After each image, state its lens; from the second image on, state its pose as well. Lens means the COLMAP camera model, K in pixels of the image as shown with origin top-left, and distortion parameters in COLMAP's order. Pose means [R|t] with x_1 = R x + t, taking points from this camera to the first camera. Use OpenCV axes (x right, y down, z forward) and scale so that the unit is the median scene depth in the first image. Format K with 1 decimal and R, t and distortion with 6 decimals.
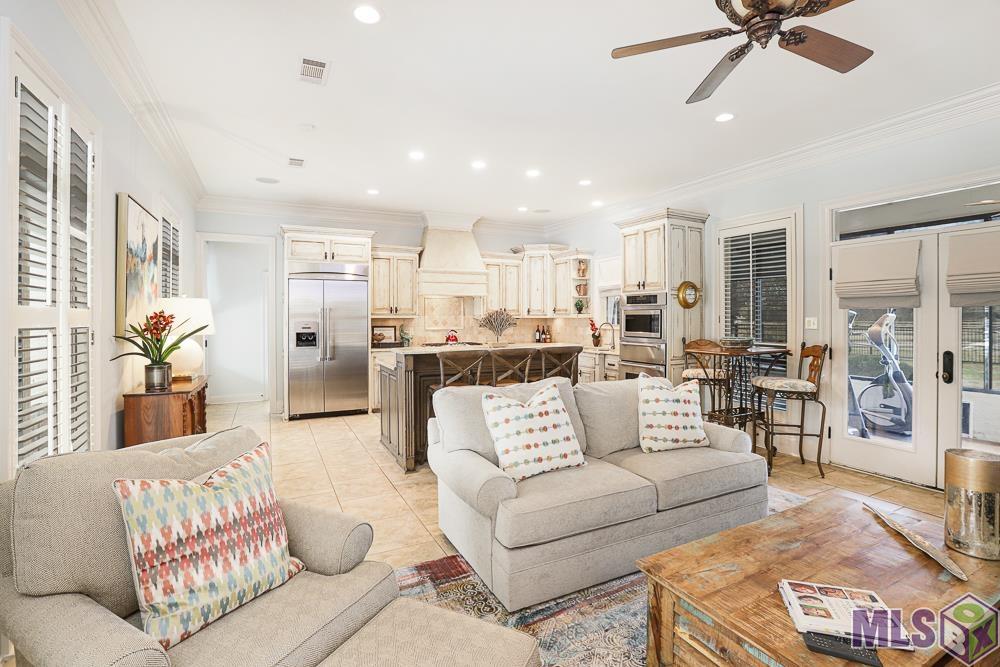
lens RADIAL K [[463.2, 0, 513.1], [0, 463.2, 330.5], [0, 0, 1]] dist [-0.064973, 0.040594]
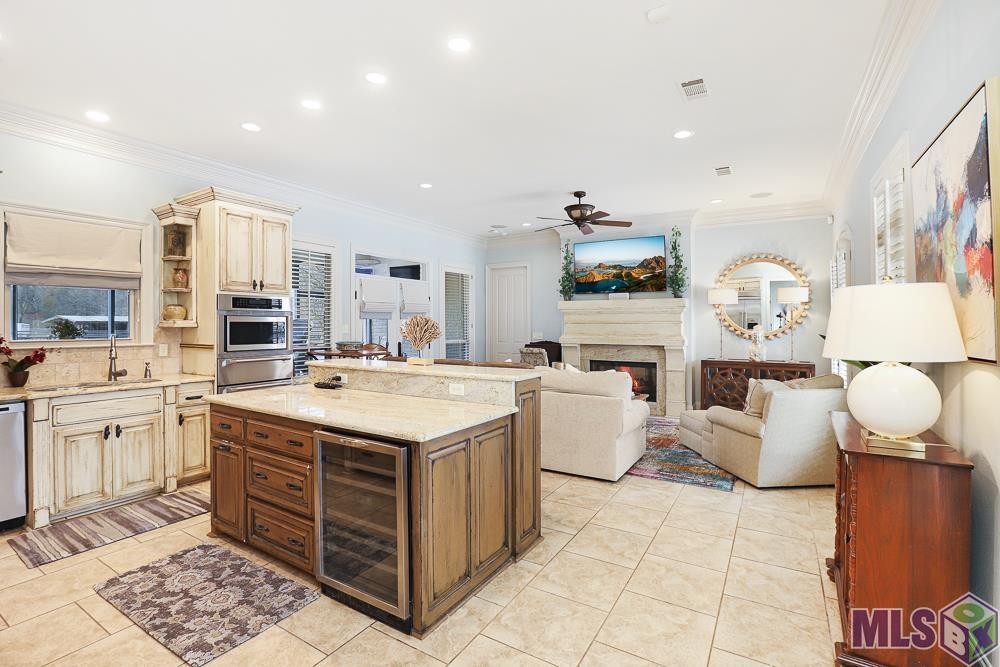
lens RADIAL K [[464.0, 0, 487.0], [0, 464.0, 319.7], [0, 0, 1]] dist [-0.034338, 0.016691]
pose [[-0.491681, 0.009811, 0.870720, -0.612360], [0.028042, 0.999596, 0.004572, -0.031169], [-0.870324, 0.026665, -0.491758, 1.048976]]
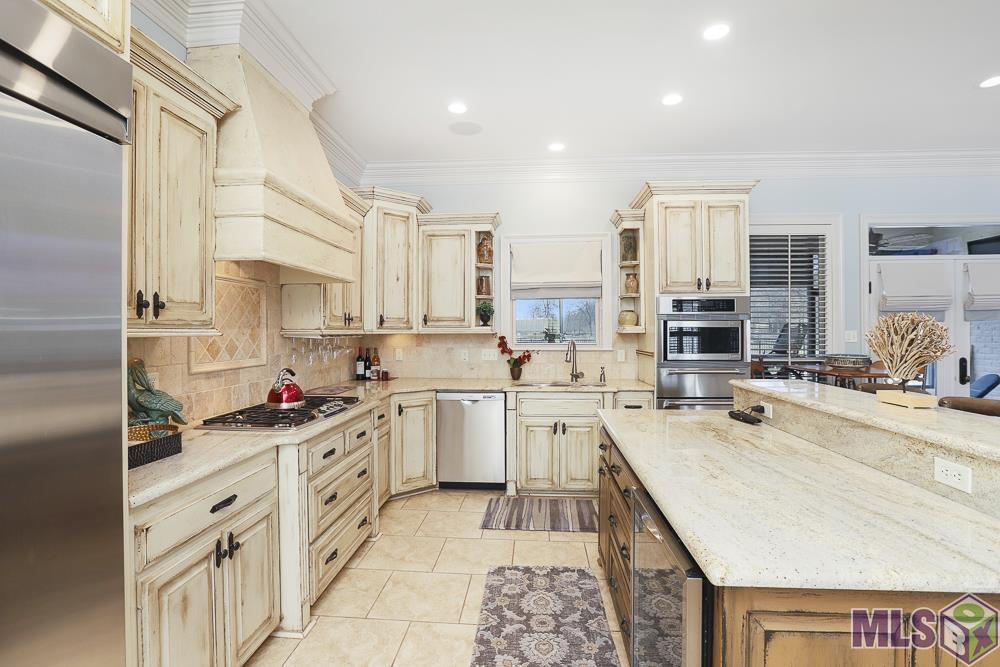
lens RADIAL K [[463.2, 0, 513.1], [0, 463.2, 330.5], [0, 0, 1]] dist [-0.064973, 0.040594]
pose [[0.527926, -0.001055, 0.849290, -0.443757], [0.028753, 0.999448, -0.016632, -0.026794], [-0.848803, 0.033201, 0.527665, 0.884376]]
